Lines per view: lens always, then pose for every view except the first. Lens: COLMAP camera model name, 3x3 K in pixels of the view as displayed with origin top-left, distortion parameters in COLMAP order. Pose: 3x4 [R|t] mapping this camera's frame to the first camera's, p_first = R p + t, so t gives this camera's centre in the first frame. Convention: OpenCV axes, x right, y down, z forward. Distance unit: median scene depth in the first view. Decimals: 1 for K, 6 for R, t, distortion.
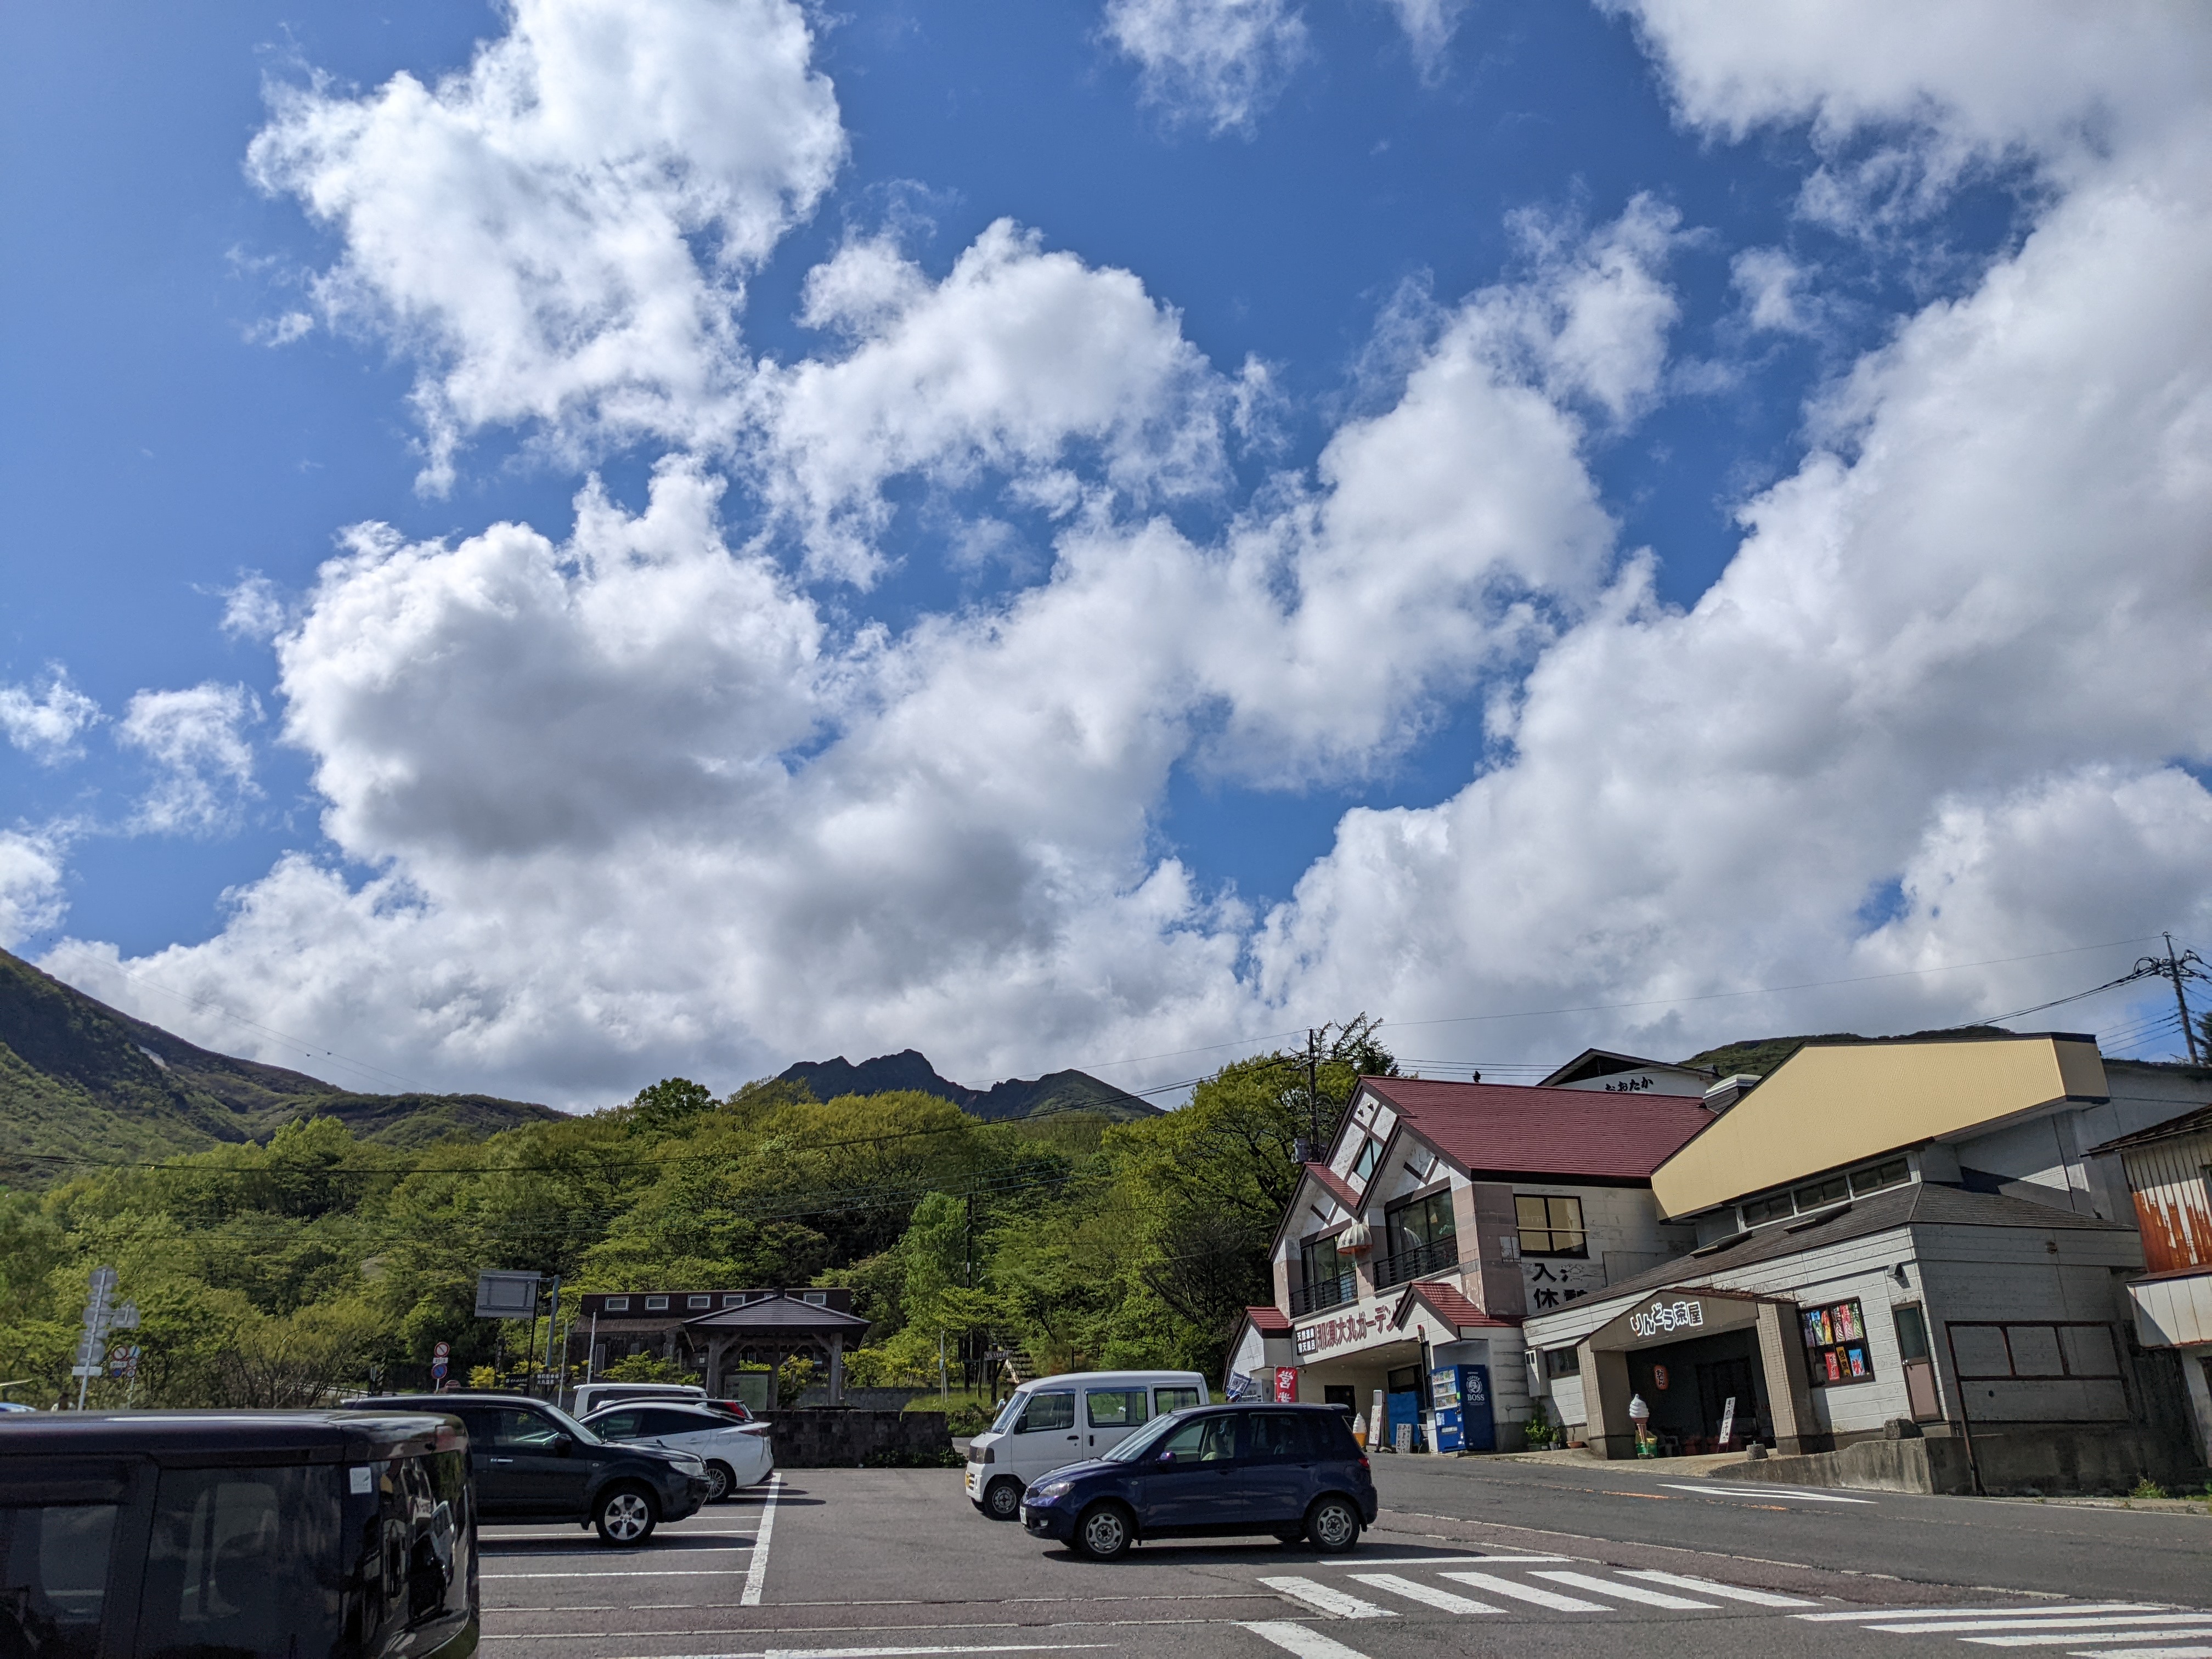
lens RADIAL K [[1744.4, 0, 1107.2], [0, 1744.4, 825.1], [0, 0, 1]] dist [0.001044, -0.002813]
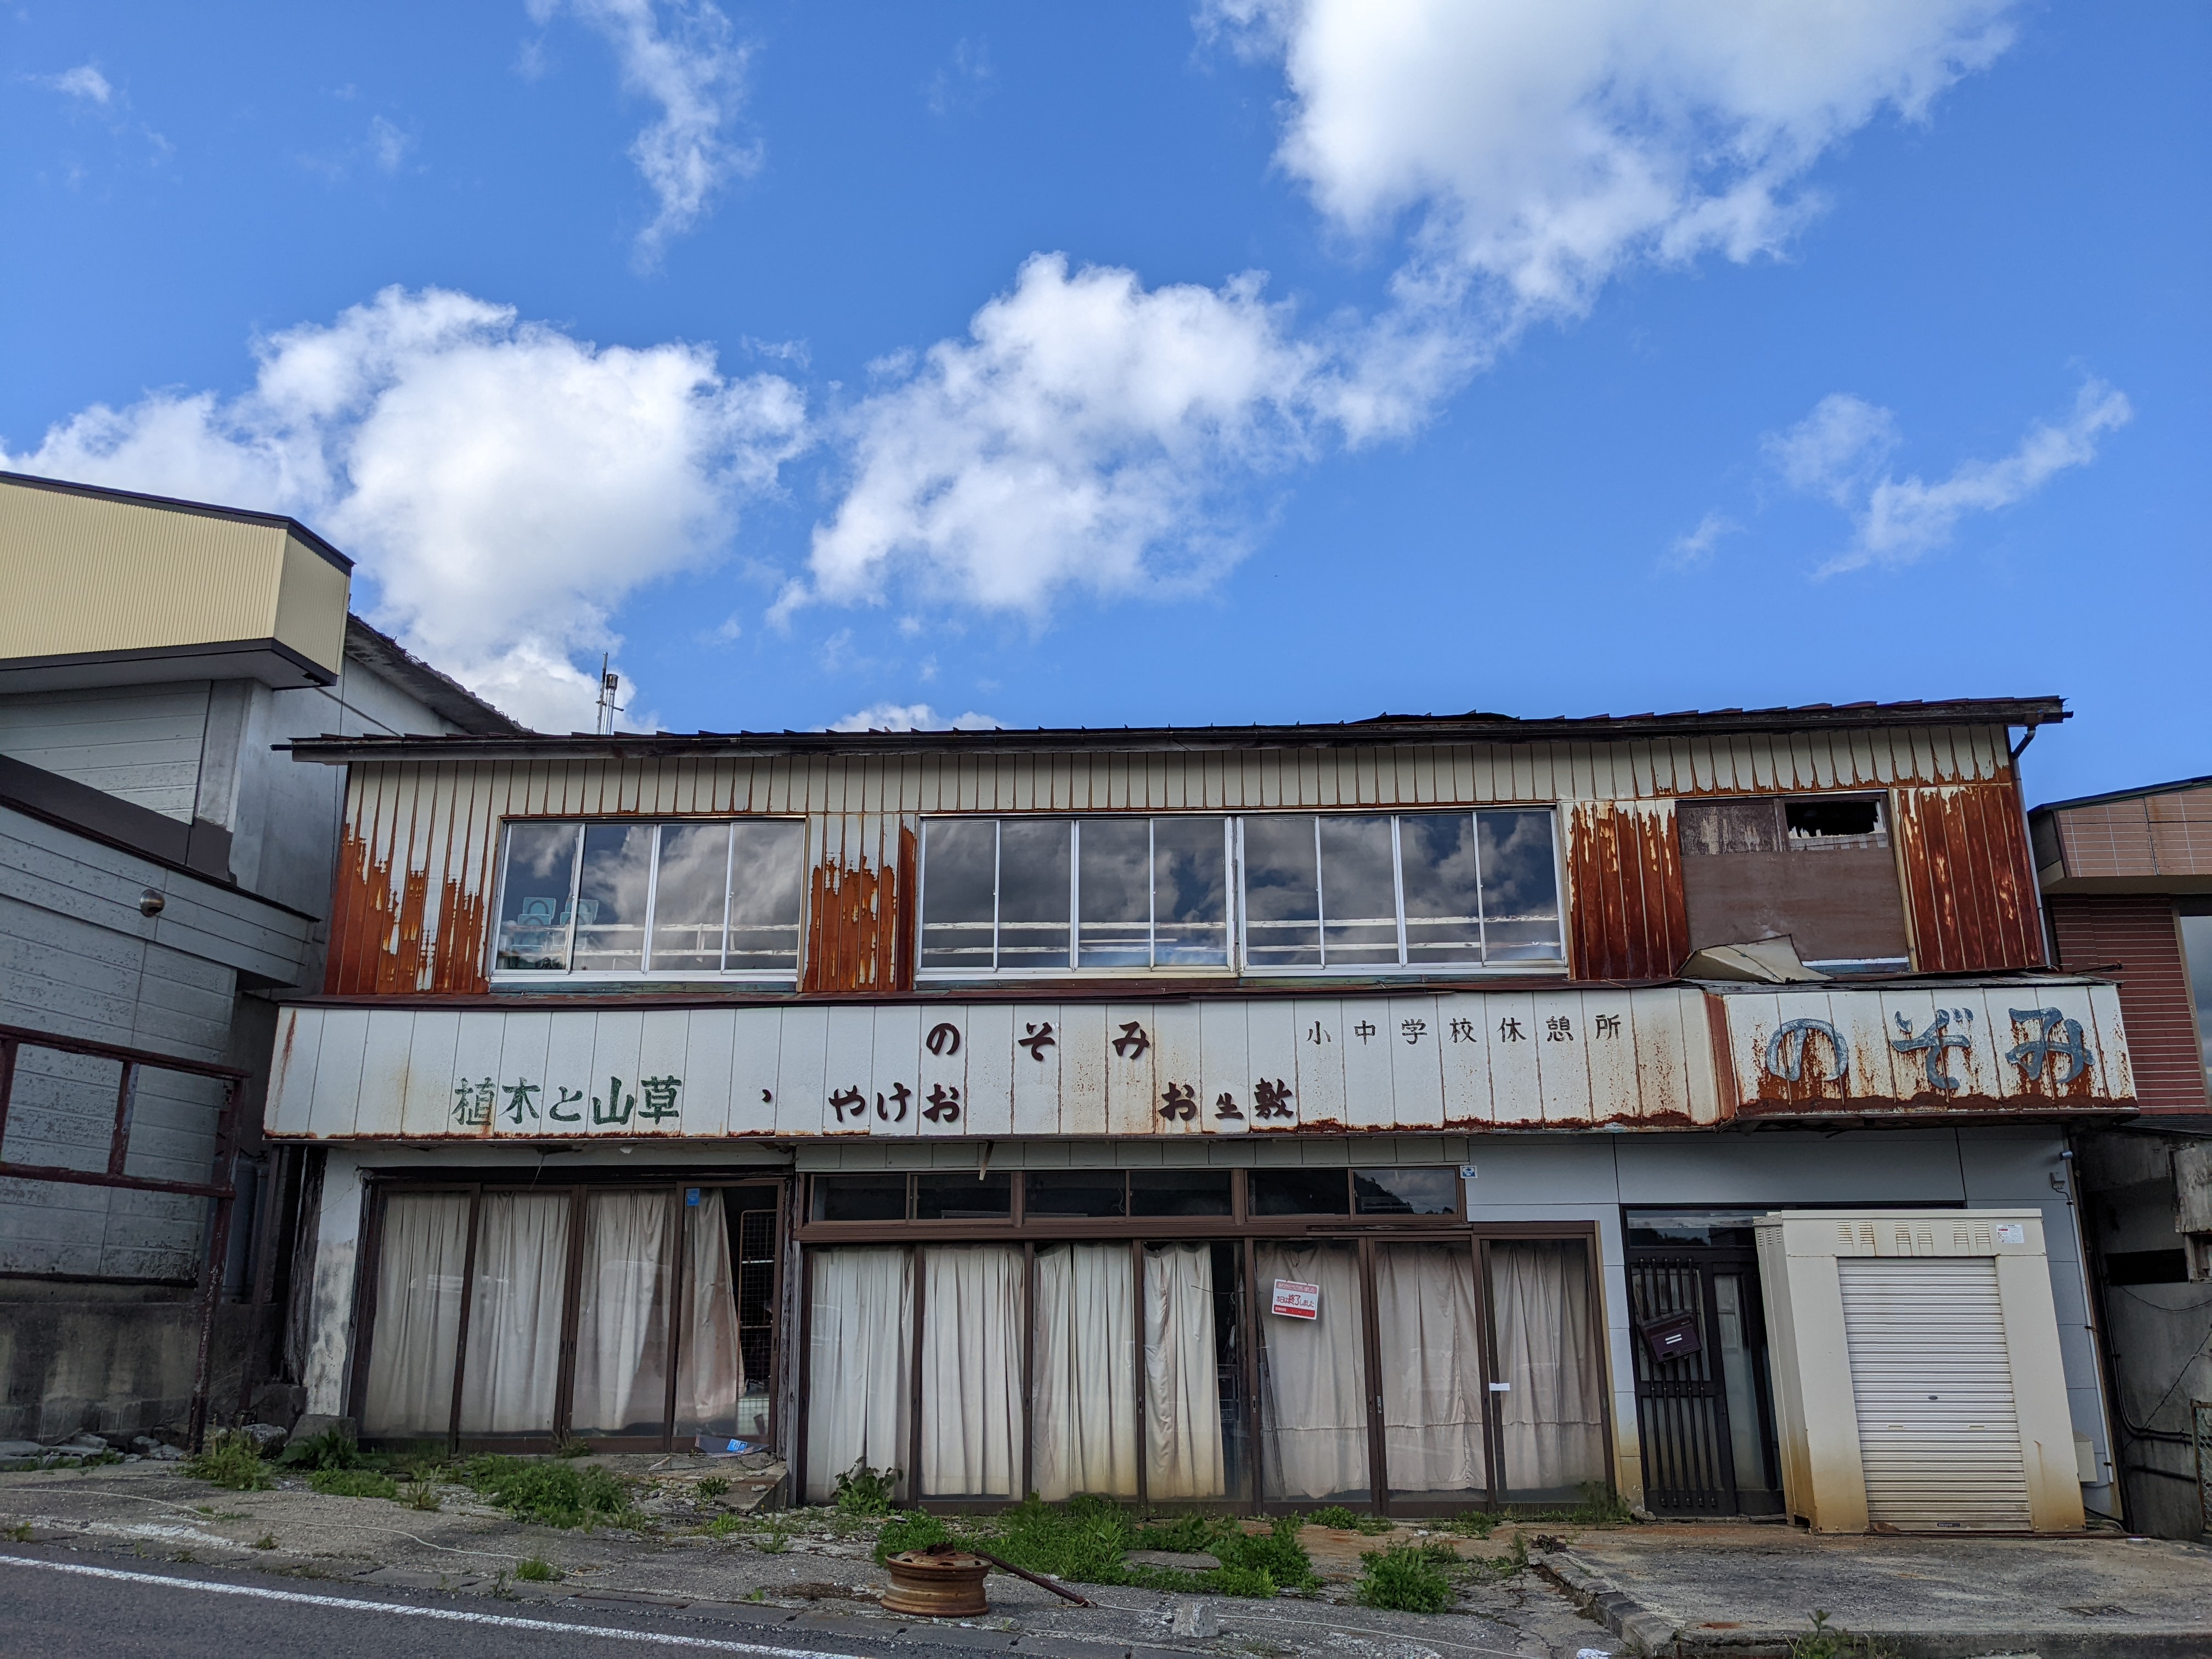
lens RADIAL K [[1744.4, 0, 1106.2], [0, 1744.4, 830.0], [0, 0, 1]] dist [0.001044, -0.002813]
pose [[0.431368, 0.272140, 0.860152, 0.261556], [-0.362493, 0.925356, -0.110978, 0.191914], [-0.826148, -0.263926, 0.497818, 0.594510]]
